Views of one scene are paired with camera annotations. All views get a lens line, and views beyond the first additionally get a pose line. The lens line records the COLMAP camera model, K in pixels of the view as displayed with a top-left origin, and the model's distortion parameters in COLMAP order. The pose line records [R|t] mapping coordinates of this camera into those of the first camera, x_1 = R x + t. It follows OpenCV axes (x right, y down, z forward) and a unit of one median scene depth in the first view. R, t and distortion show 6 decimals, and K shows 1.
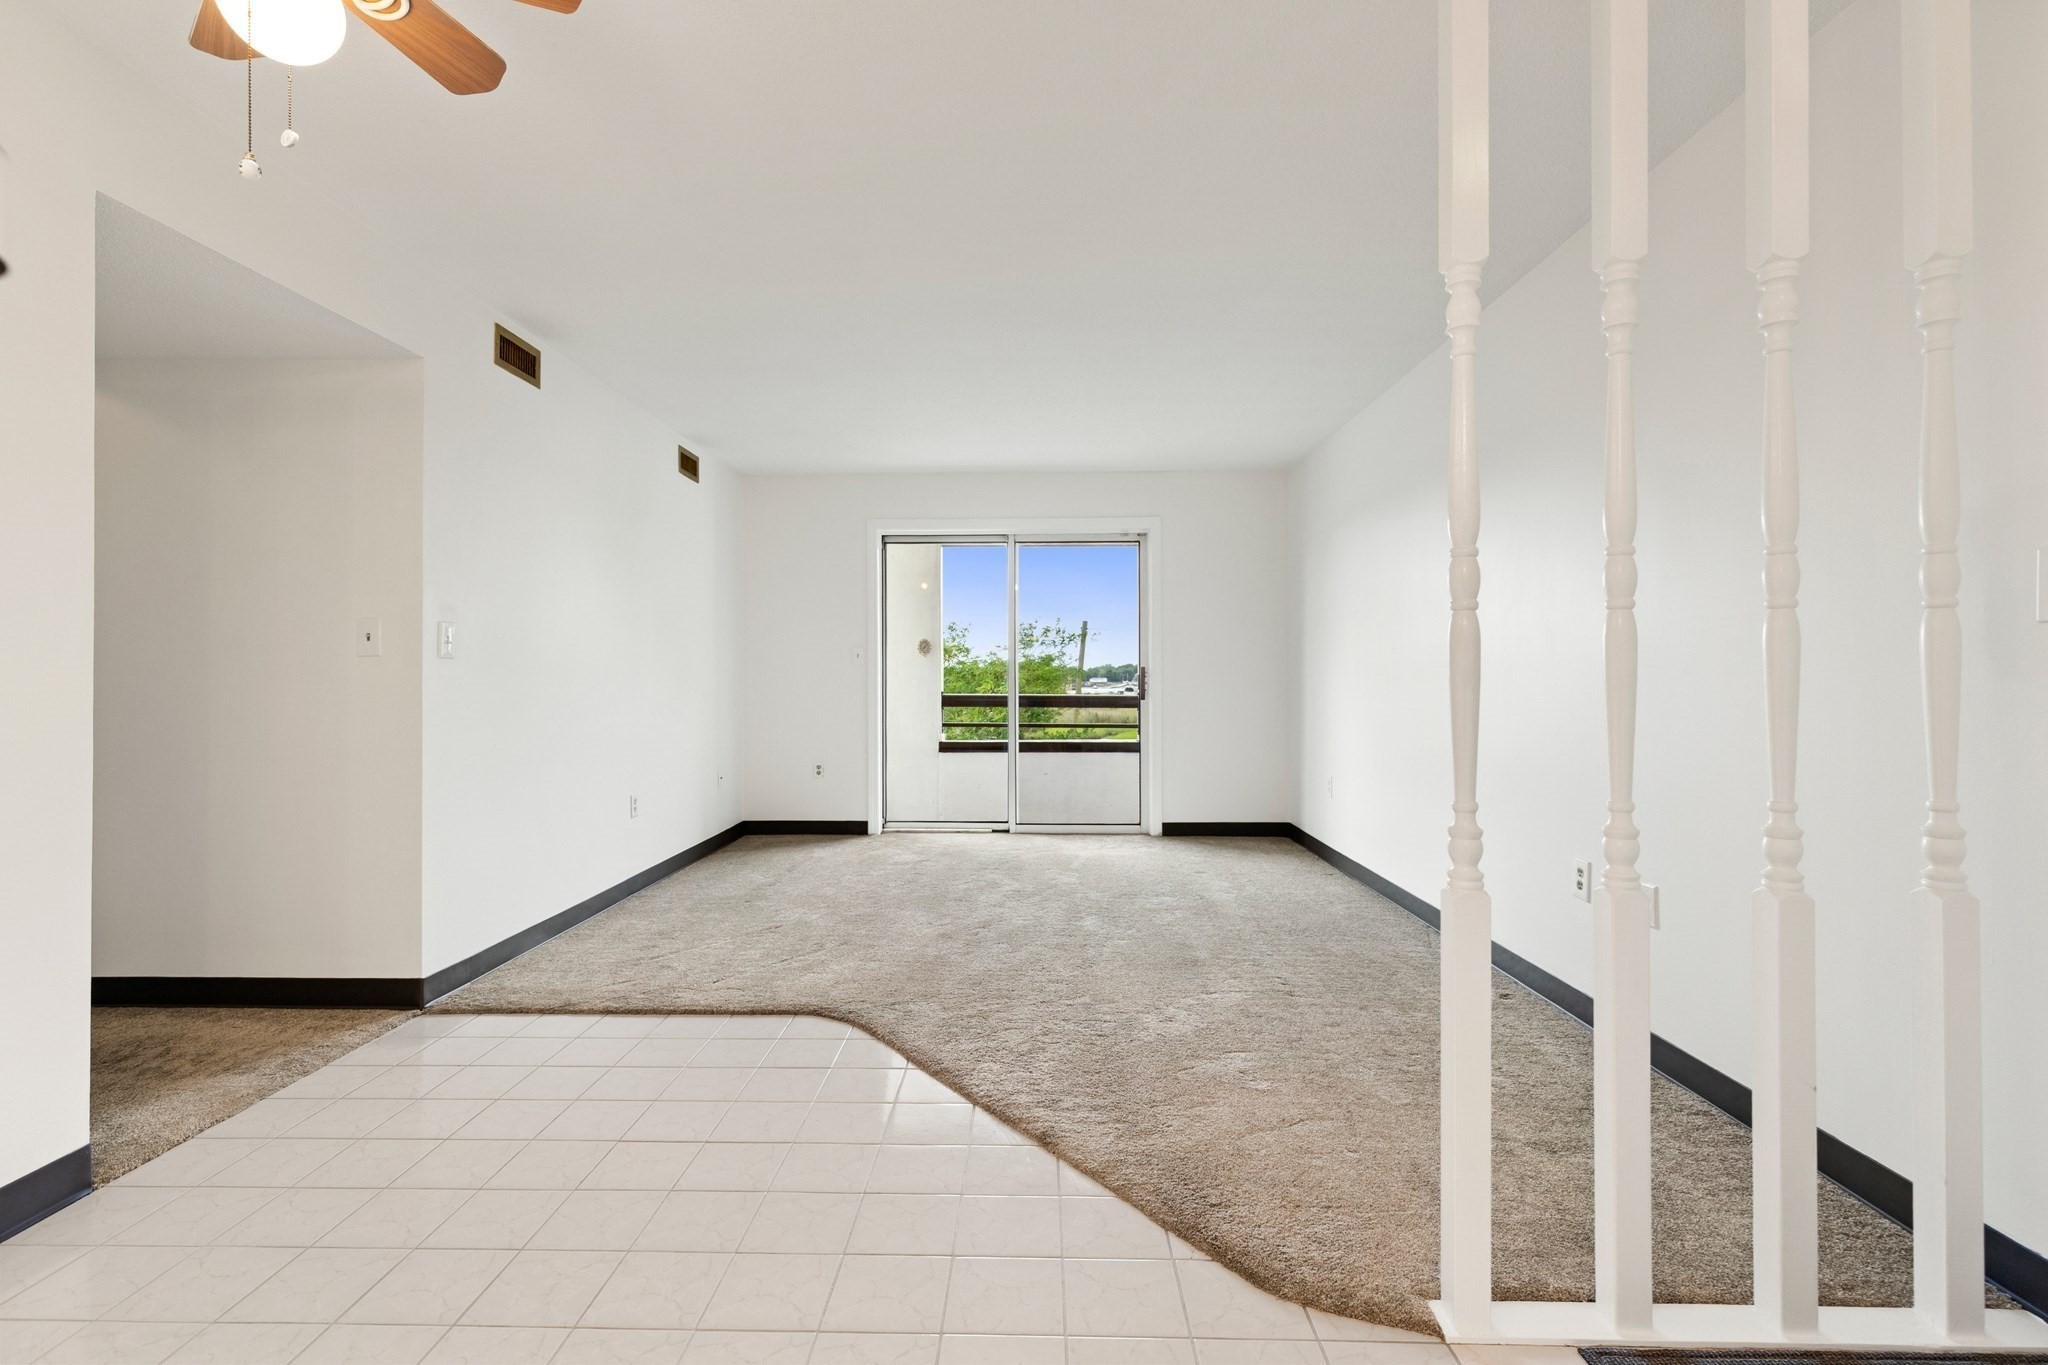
lens RADIAL K [[930.0, 0, 1012.6], [0, 930.0, 673.3], [0, 0, 1]] dist [0.008856, 0.000056]
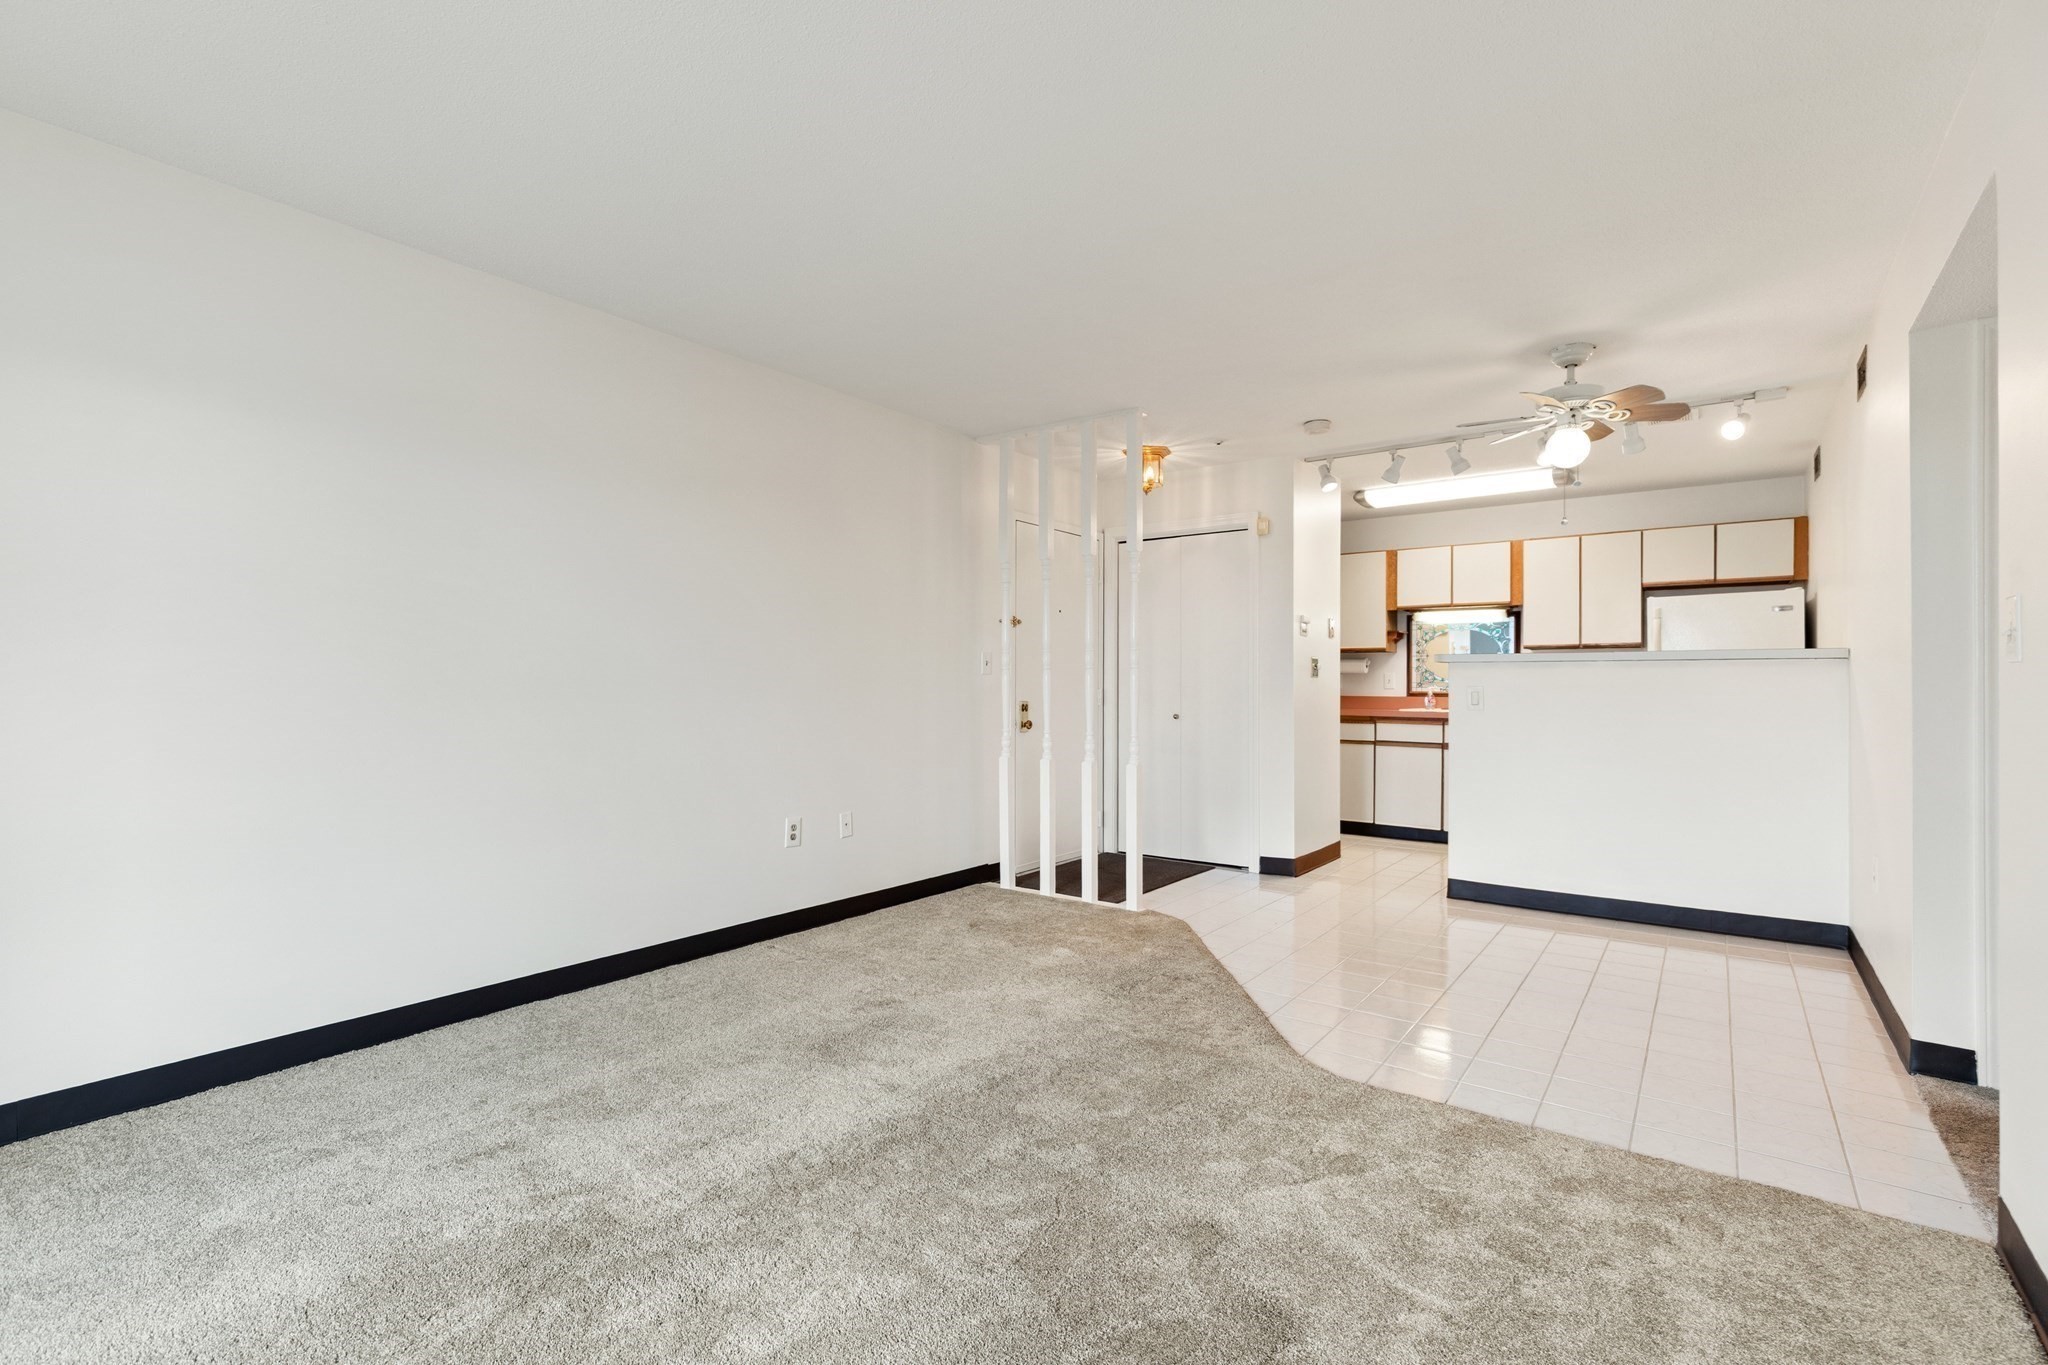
lens RADIAL K [[939.0, 0, 1013.5], [0, 939.0, 684.7], [0, 0, 1]] dist [0.009907, -0.000303]
pose [[-0.818546, 0.001199, 0.574440, -0.406356], [-0.004565, 0.999953, -0.008591, 0.004748], [-0.574423, -0.009654, -0.818502, 1.647581]]
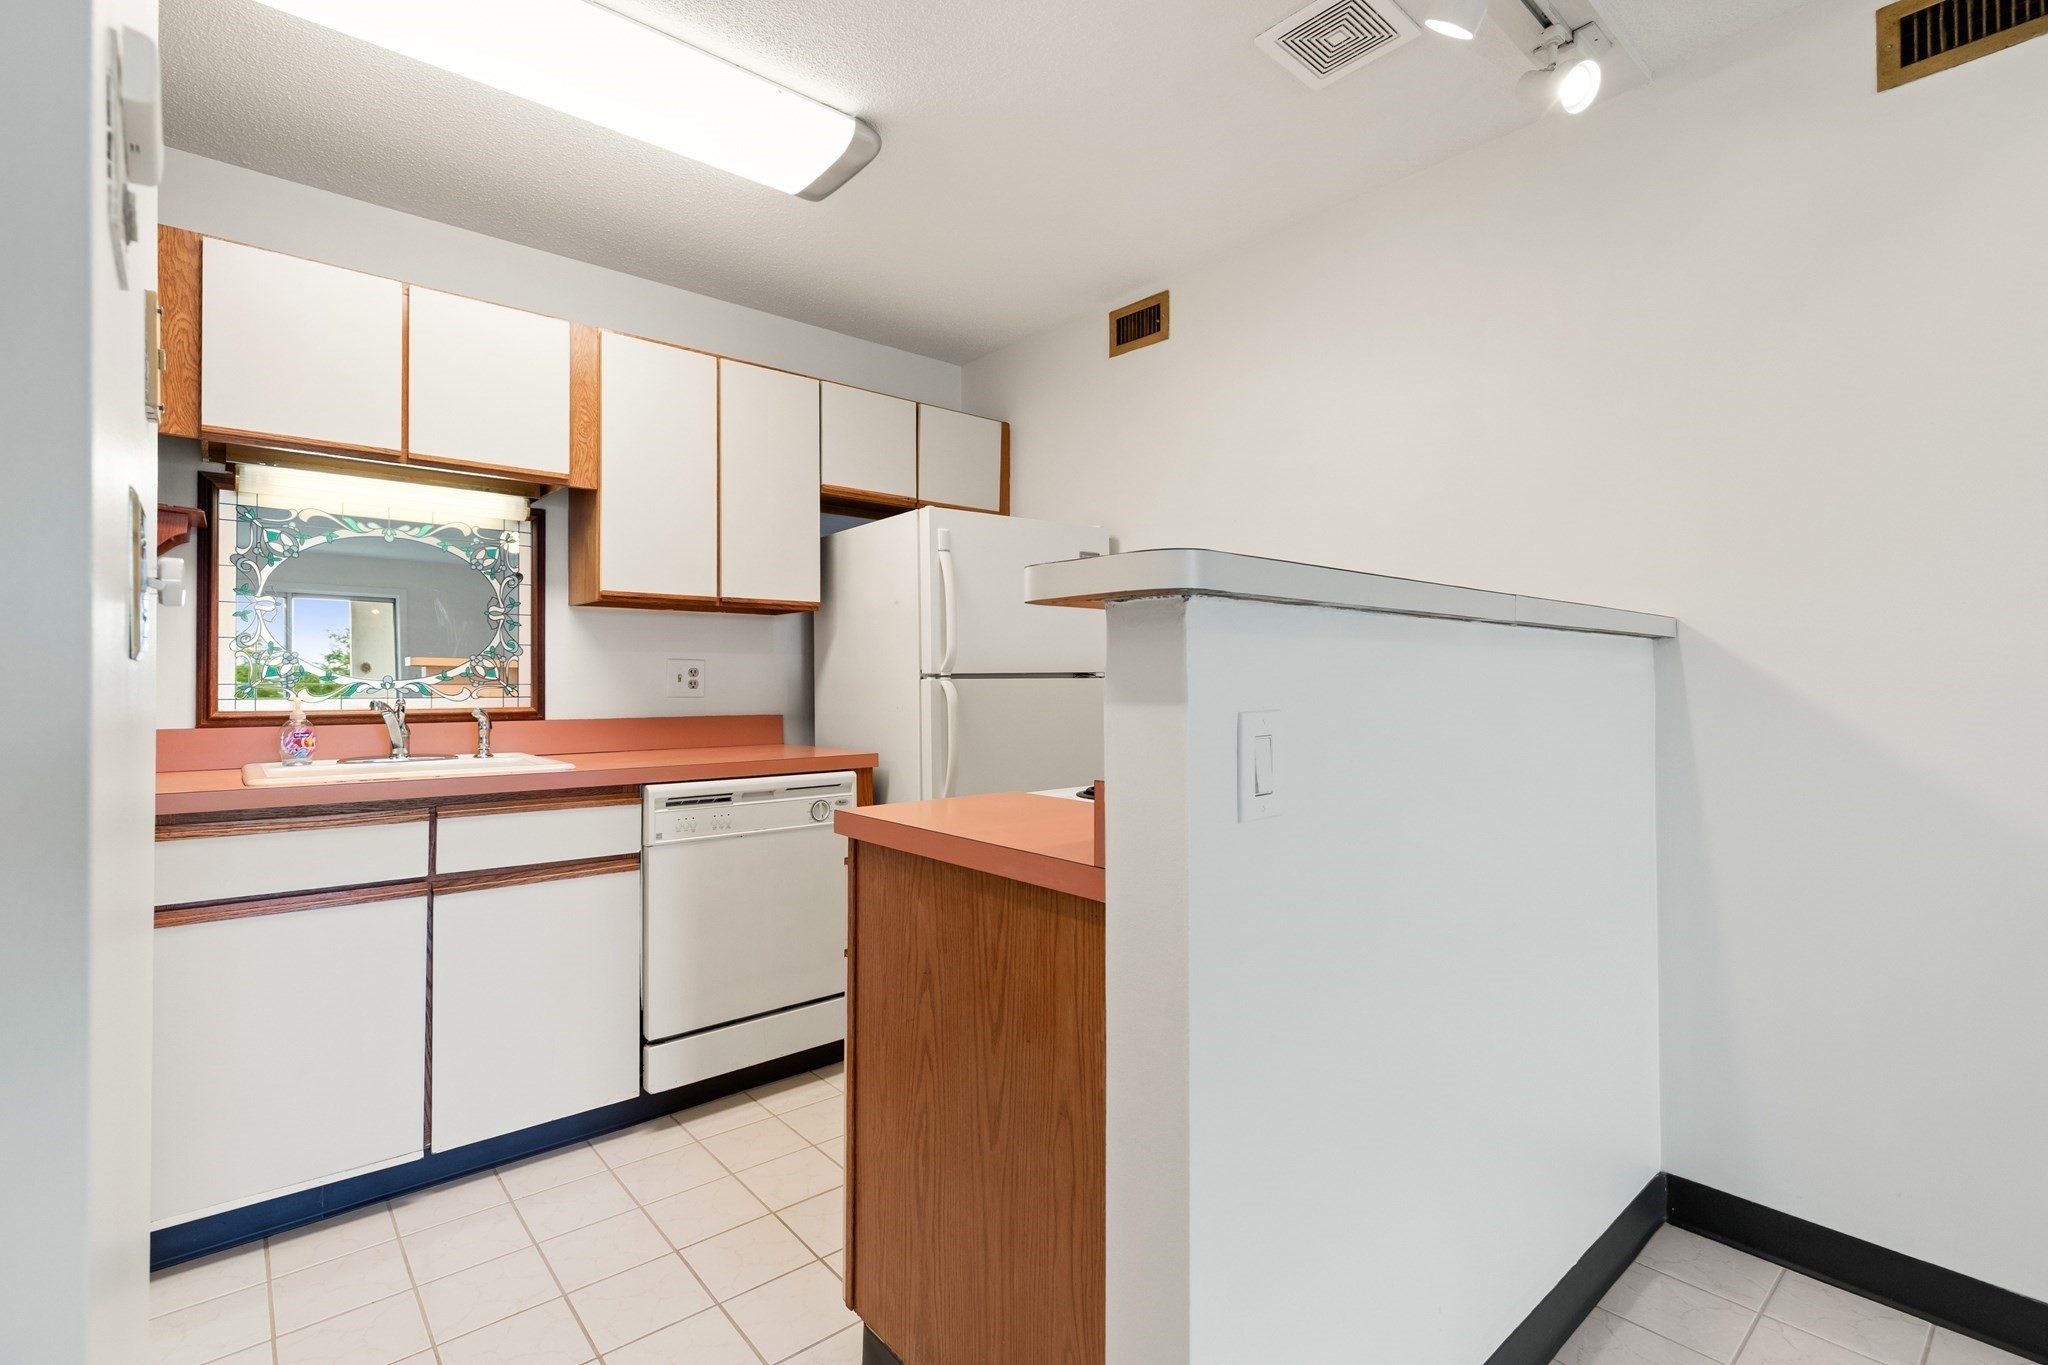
lens RADIAL K [[939.0, 0, 1013.5], [0, 939.0, 684.7], [0, 0, 1]] dist [0.009907, -0.000303]
pose [[-0.745214, 0.005030, -0.666806, 0.104752], [0.007338, 0.999973, -0.000658, -0.017290], [0.666785, -0.005383, -0.745231, 0.276102]]
